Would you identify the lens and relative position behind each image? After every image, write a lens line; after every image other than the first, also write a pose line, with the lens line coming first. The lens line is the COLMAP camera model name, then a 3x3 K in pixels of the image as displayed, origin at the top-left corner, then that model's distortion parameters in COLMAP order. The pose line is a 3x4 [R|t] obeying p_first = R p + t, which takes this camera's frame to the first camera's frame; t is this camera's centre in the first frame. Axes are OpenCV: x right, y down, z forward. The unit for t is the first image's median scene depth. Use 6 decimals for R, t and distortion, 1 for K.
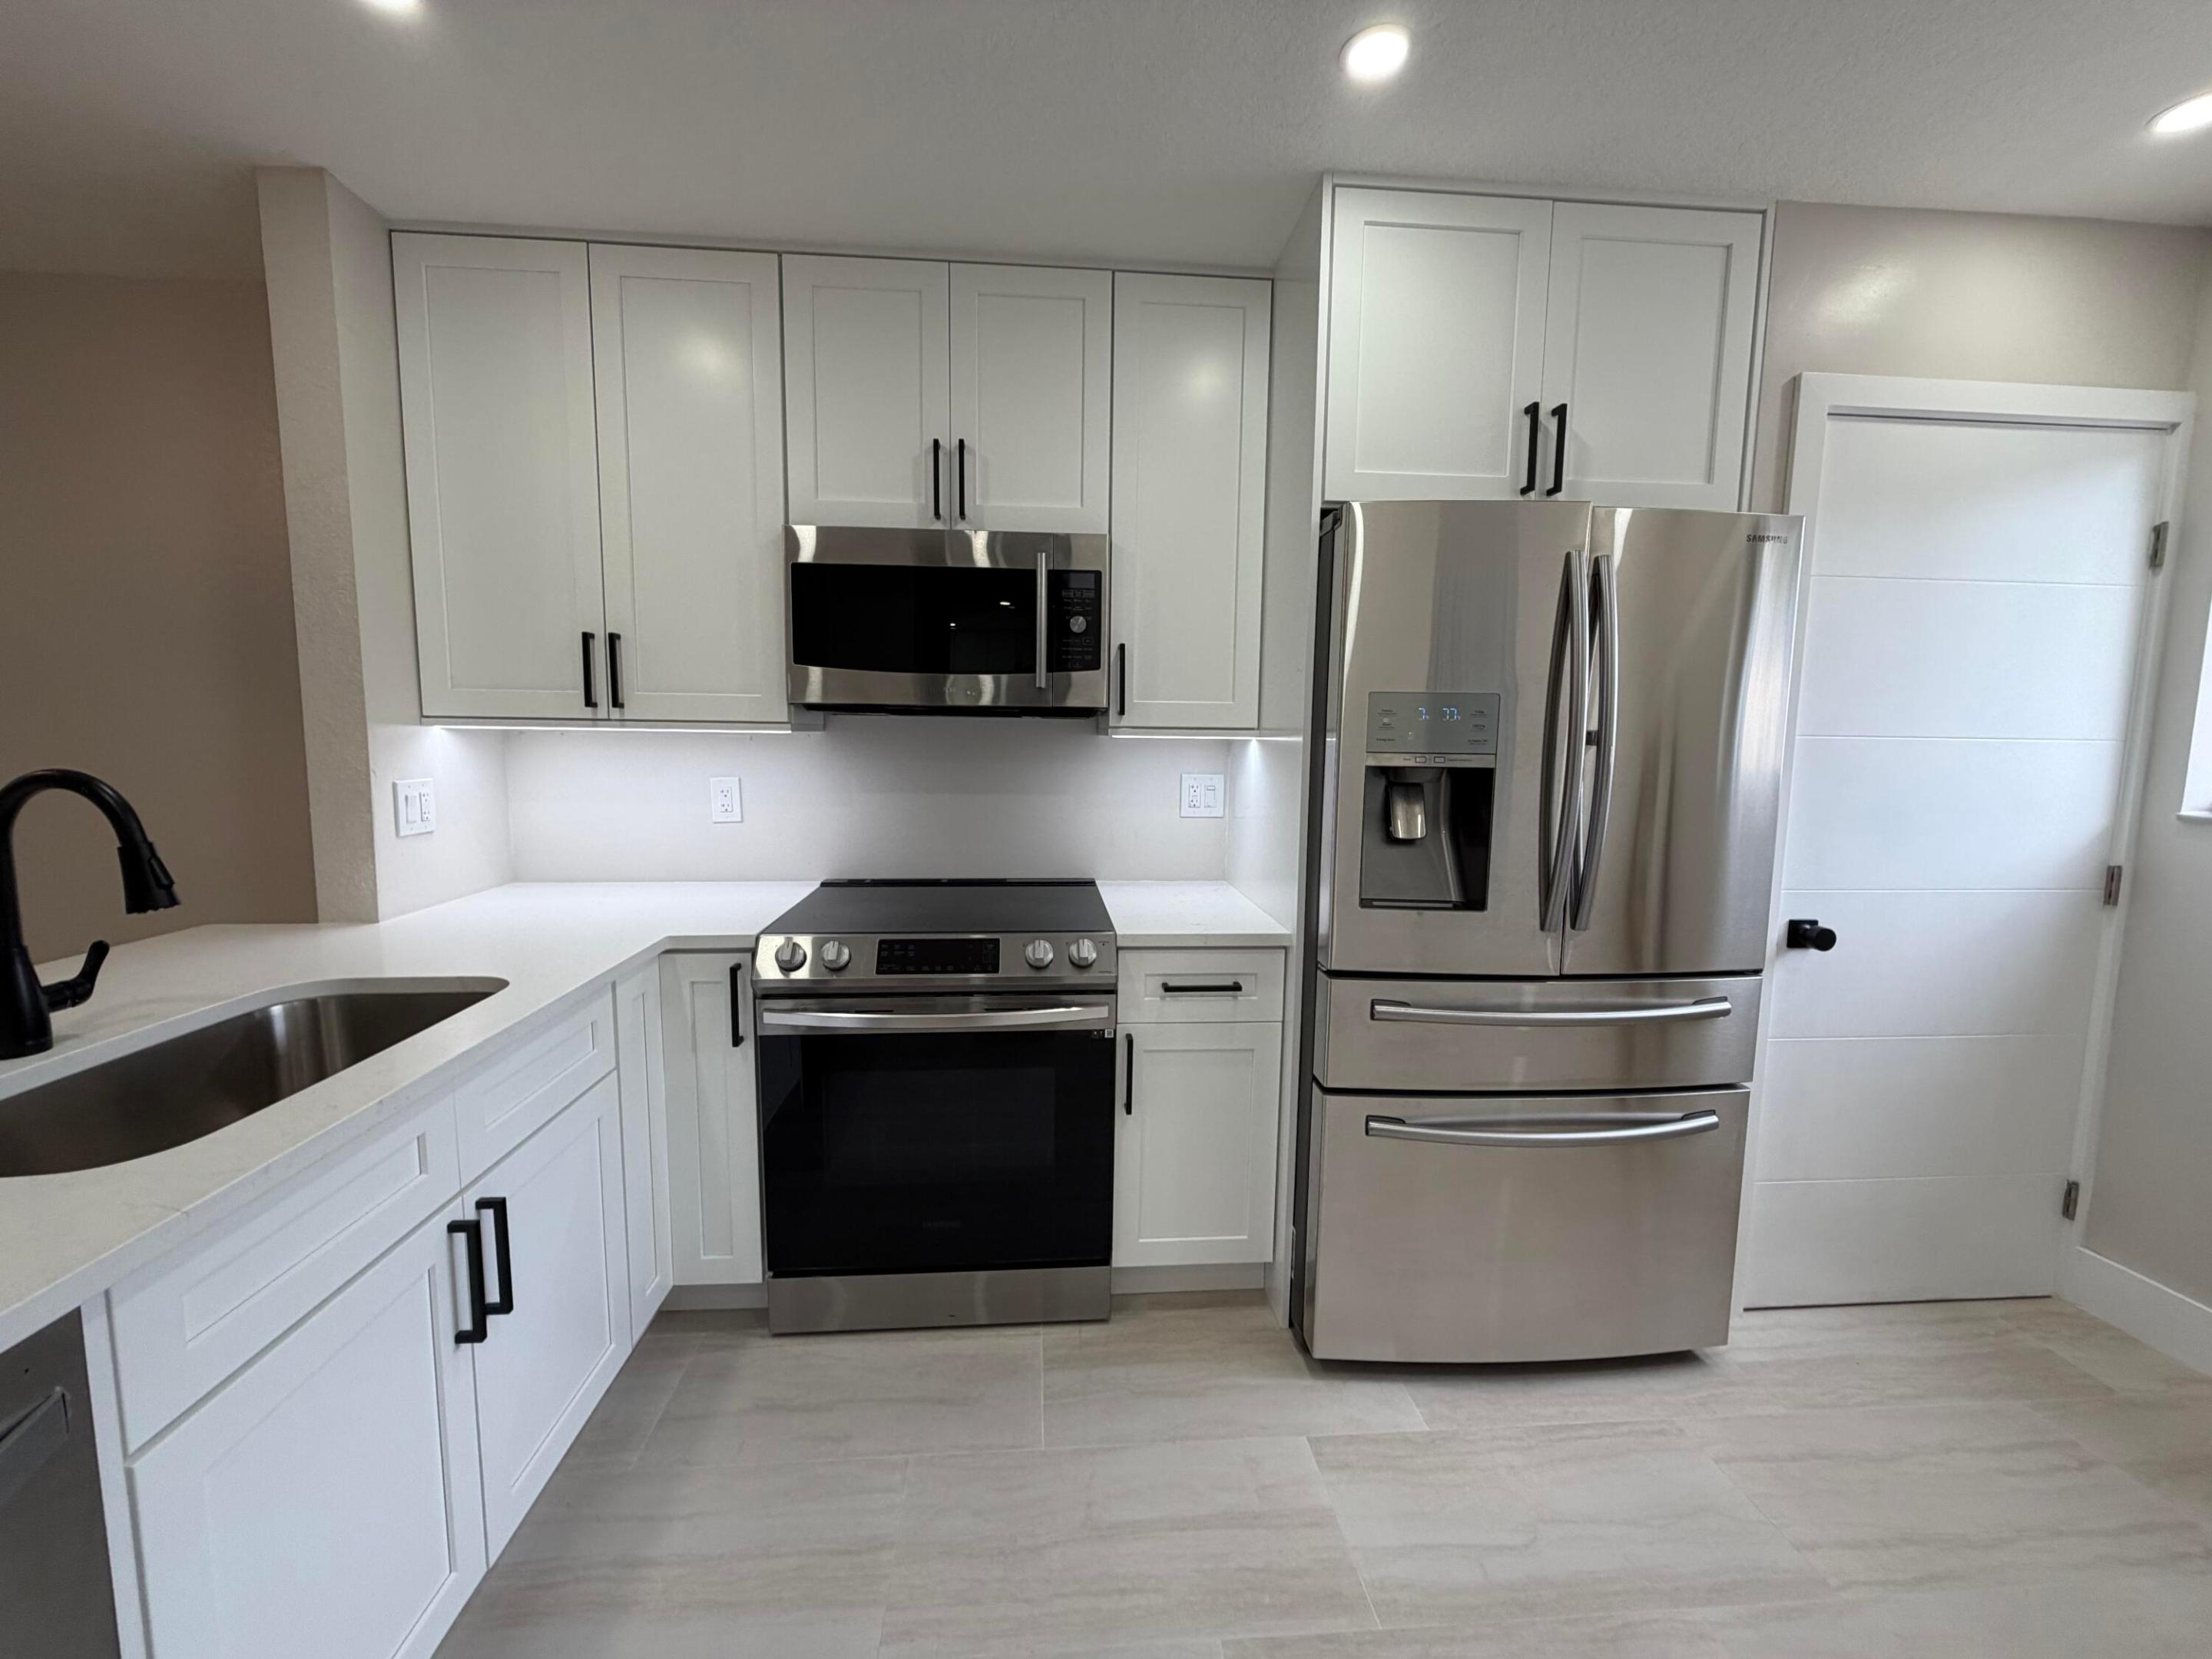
lens RADIAL K [[885.3, 0, 1102.3], [0, 885.3, 828.2], [0, 0, 1]] dist [0.003113, 0.000451]
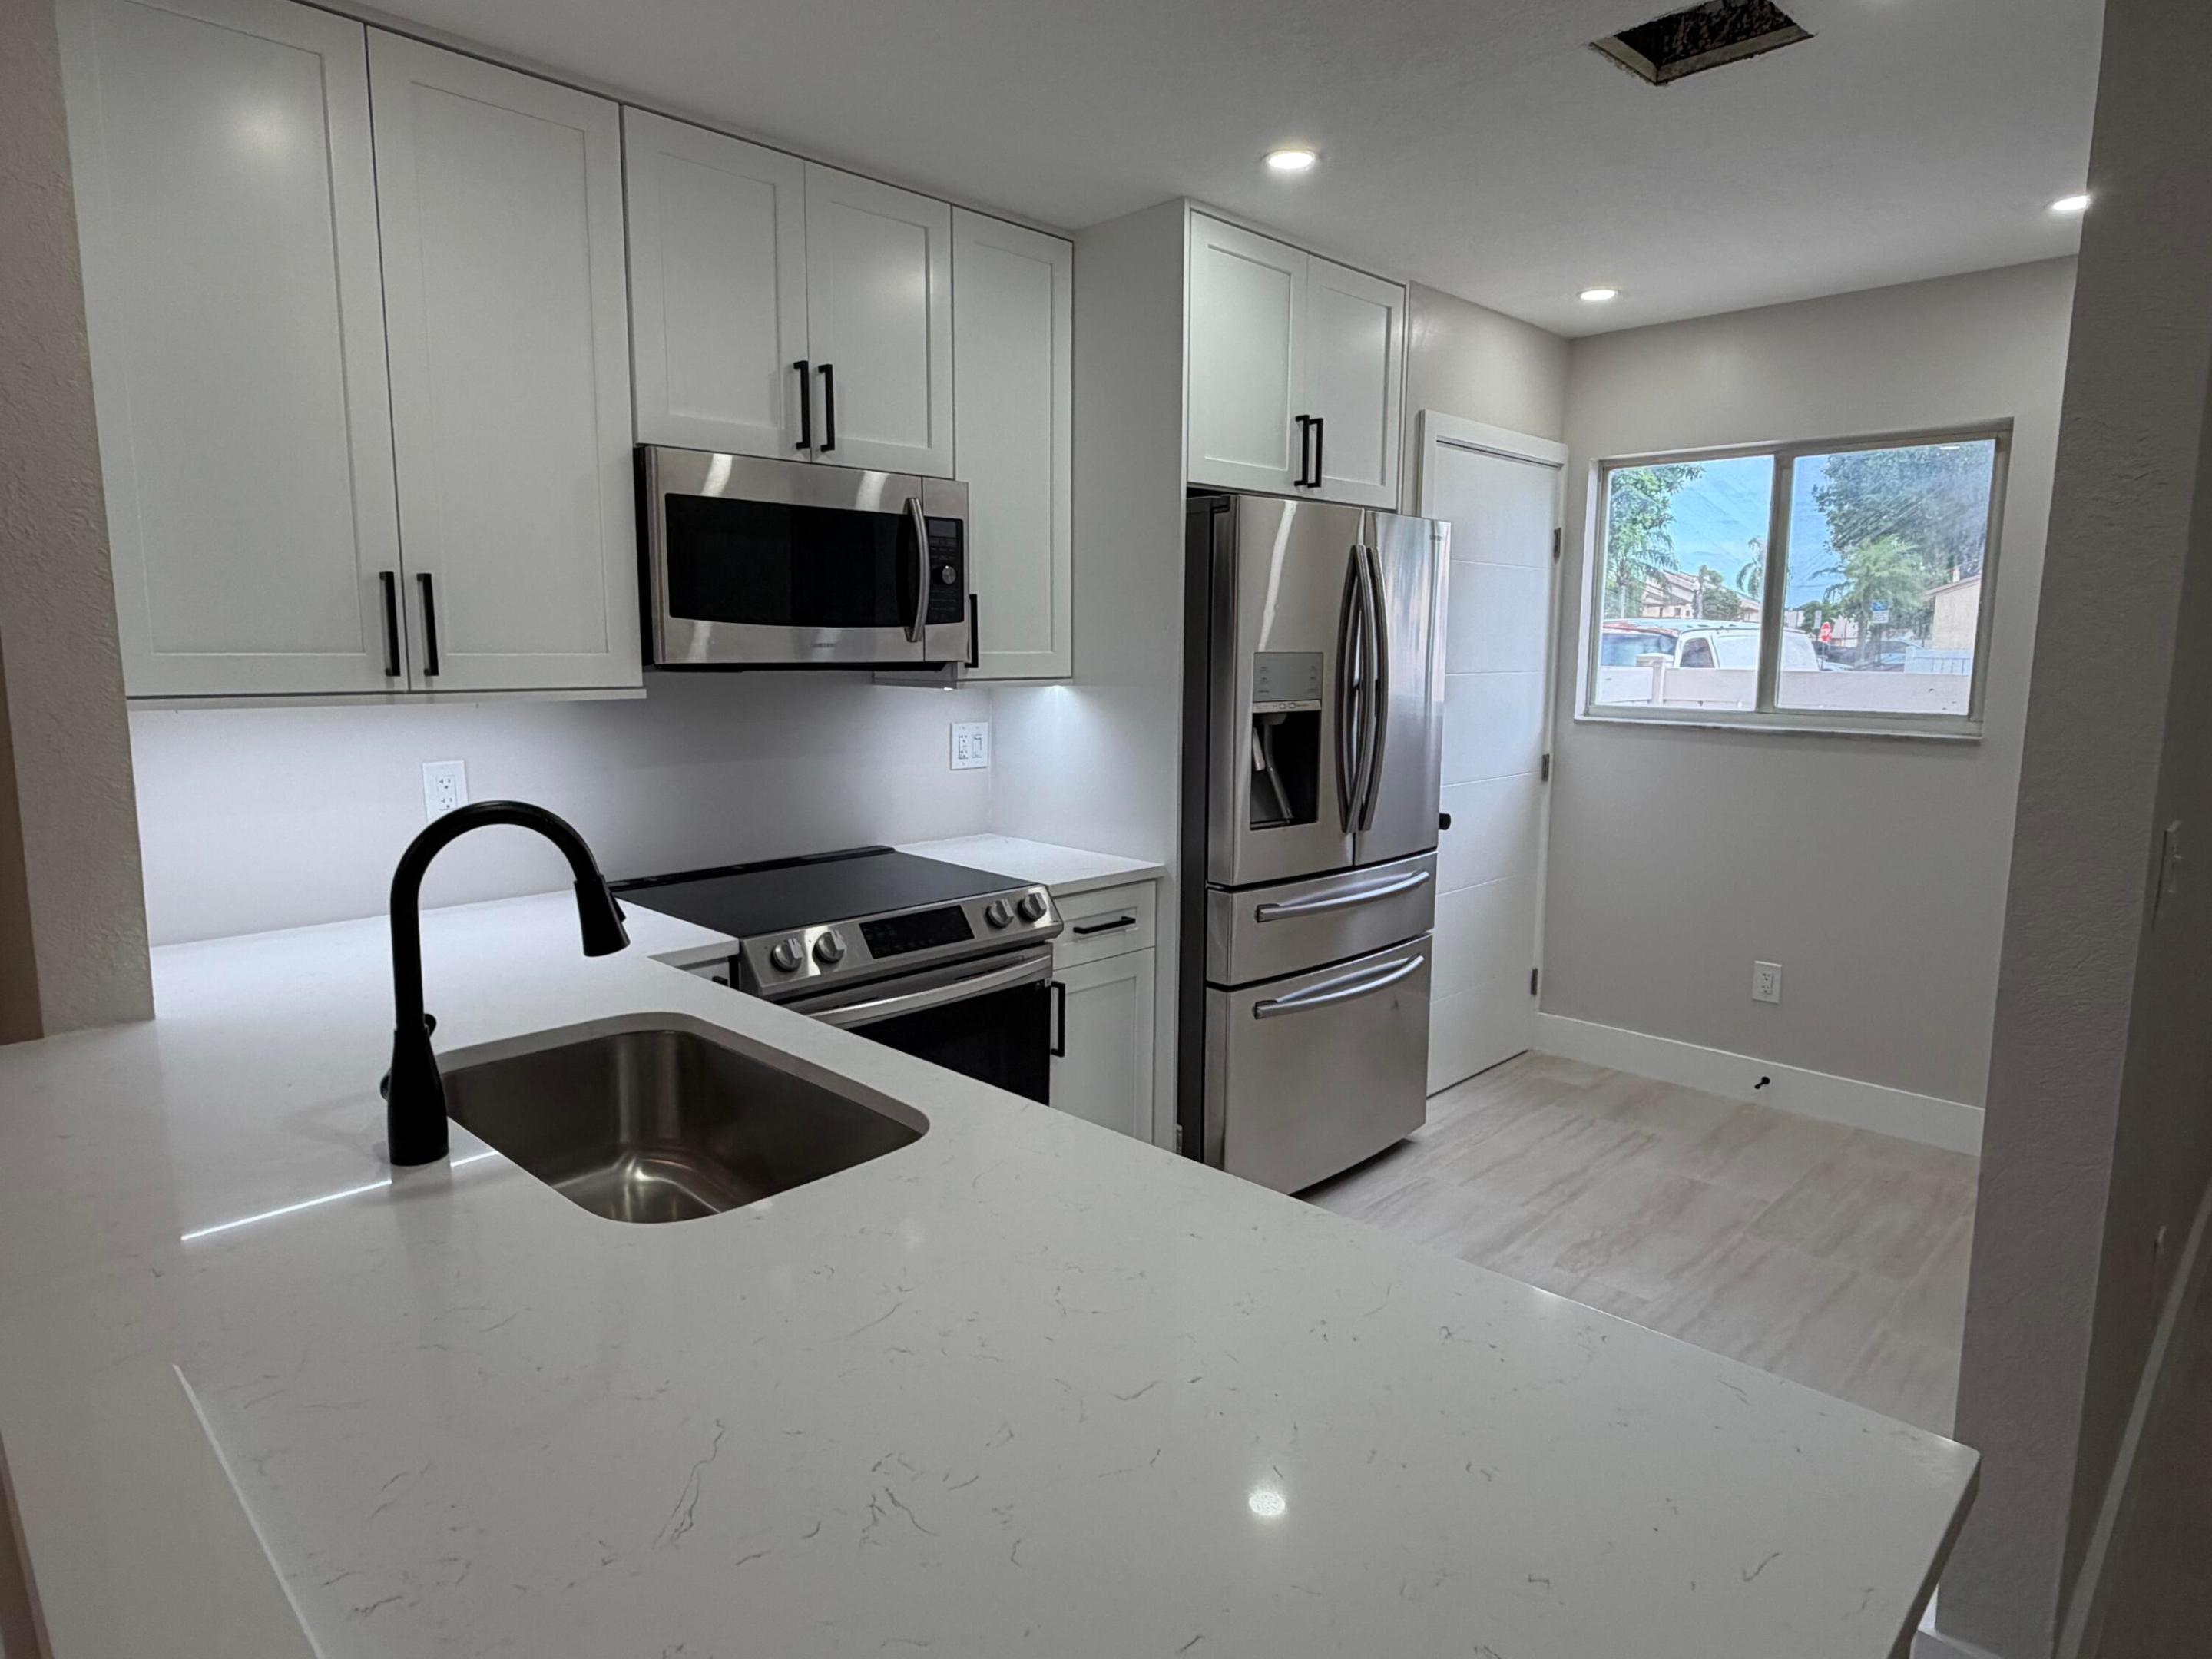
lens RADIAL K [[1293.2, 0, 1104.5], [0, 1293.2, 823.8], [0, 0, 1]] dist [0.013657, -0.003067]
pose [[0.755952, -0.101747, 0.646672, -0.870496], [0.075728, 0.994807, 0.067997, -0.047259], [-0.650232, -0.002431, 0.759732, -0.181973]]
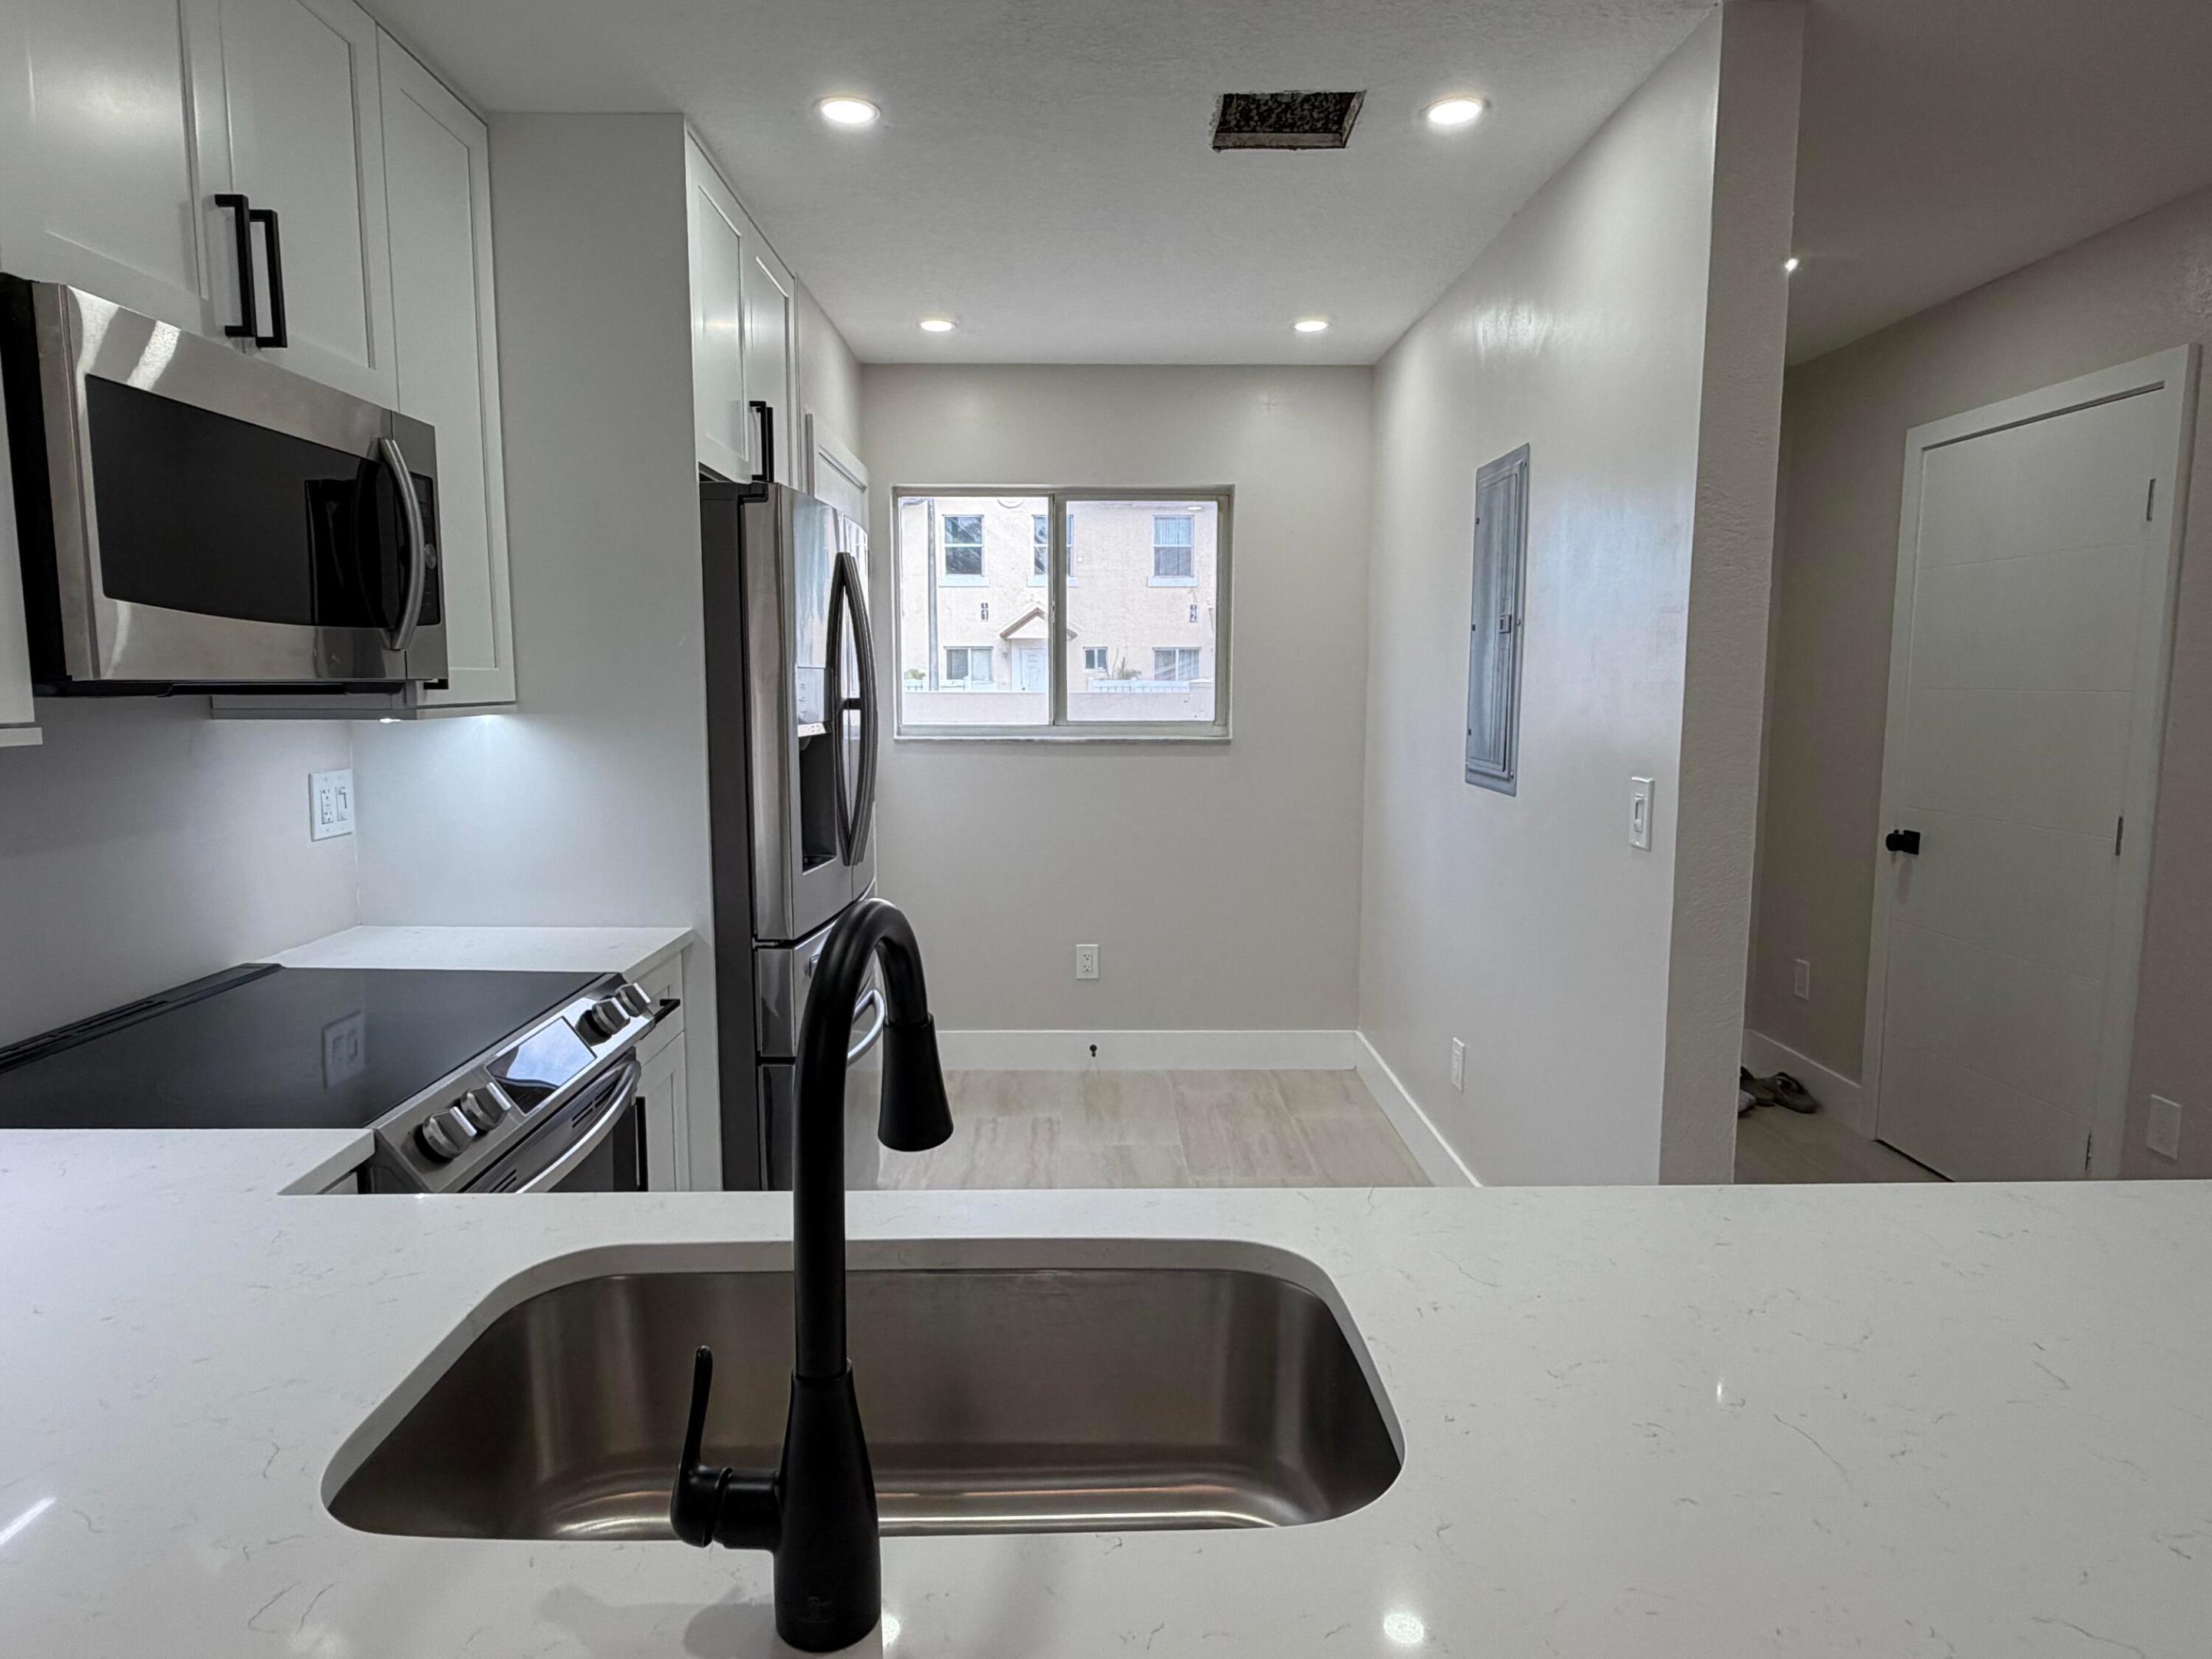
lens RADIAL K [[1293.2, 0, 1101.5], [0, 1293.2, 828.5], [0, 0, 1]] dist [0.013657, -0.003067]
pose [[0.064723, -0.130364, 0.989351, -1.037109], [0.108331, 0.986489, 0.122900, -0.097067], [-0.992006, 0.099223, 0.077971, 0.459645]]
